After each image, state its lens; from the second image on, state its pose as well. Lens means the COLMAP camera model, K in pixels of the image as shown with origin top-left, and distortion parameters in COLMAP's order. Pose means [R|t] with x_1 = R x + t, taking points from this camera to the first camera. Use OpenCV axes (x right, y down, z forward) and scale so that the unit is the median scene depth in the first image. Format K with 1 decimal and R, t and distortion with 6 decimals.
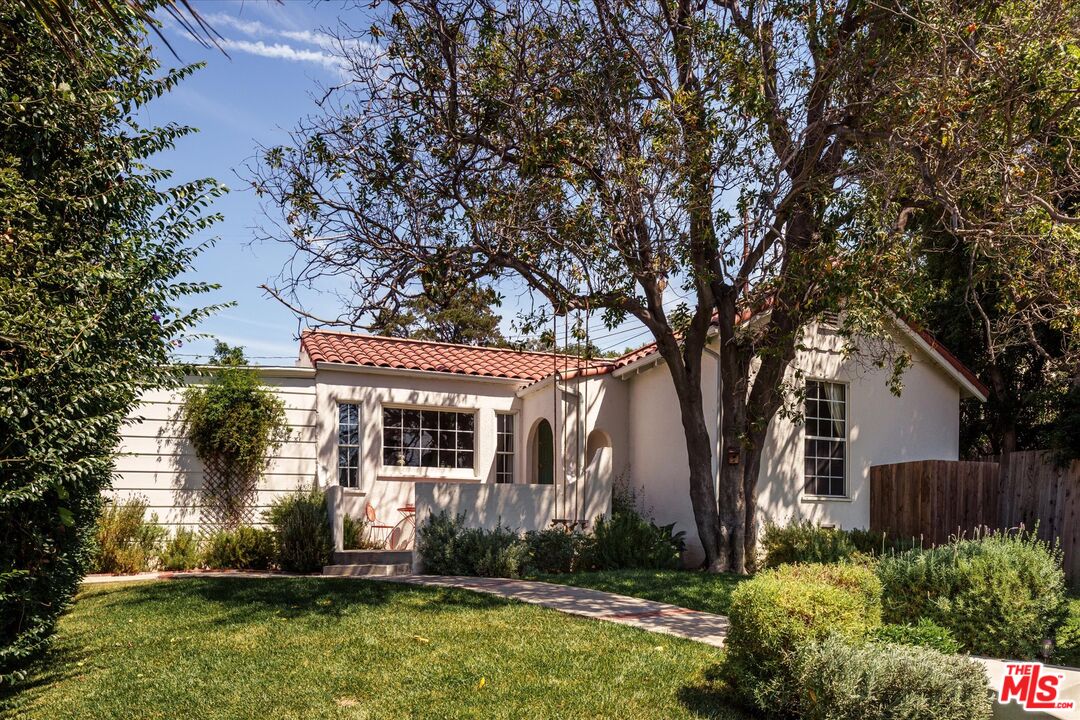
lens RADIAL K [[694.9, 0, 540.5], [0, 694.9, 334.4], [0, 0, 1]] dist [-0.010726, -0.003305]
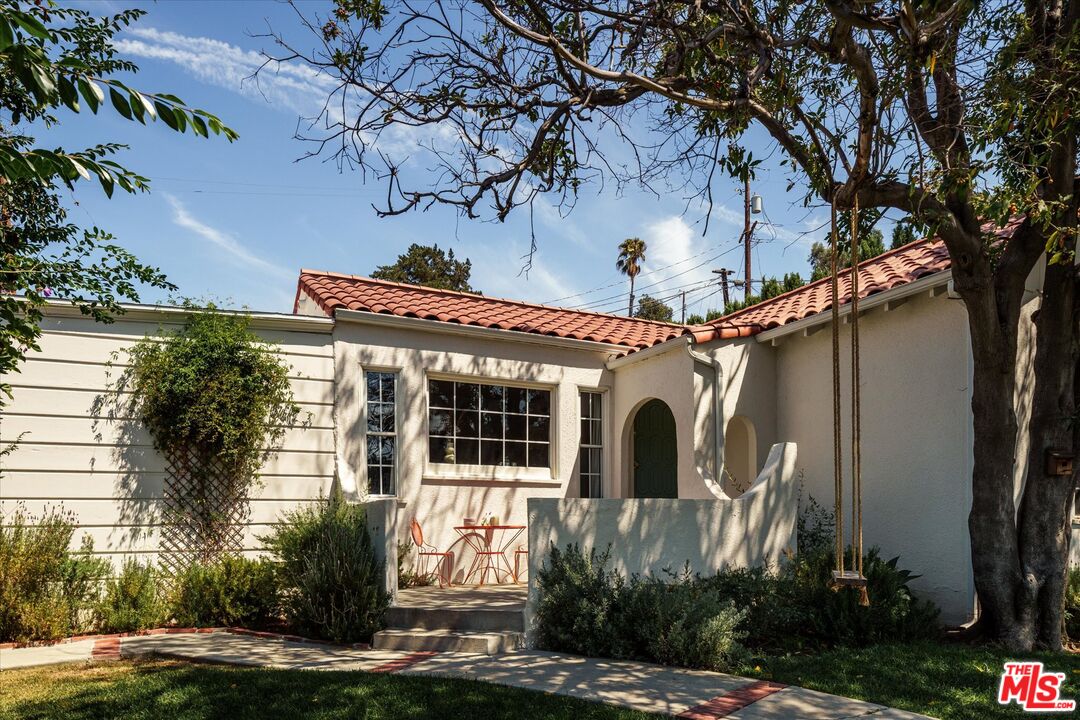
lens RADIAL K [[719.6, 0, 540.0], [0, 719.6, 360.0], [0, 0, 1]] dist [-0.007602, -0.002481]
pose [[0.998787, 0.018681, 0.045557, -0.168080], [-0.021388, 0.997989, 0.059678, 0.046504], [-0.044350, -0.060580, 0.997178, 0.319826]]
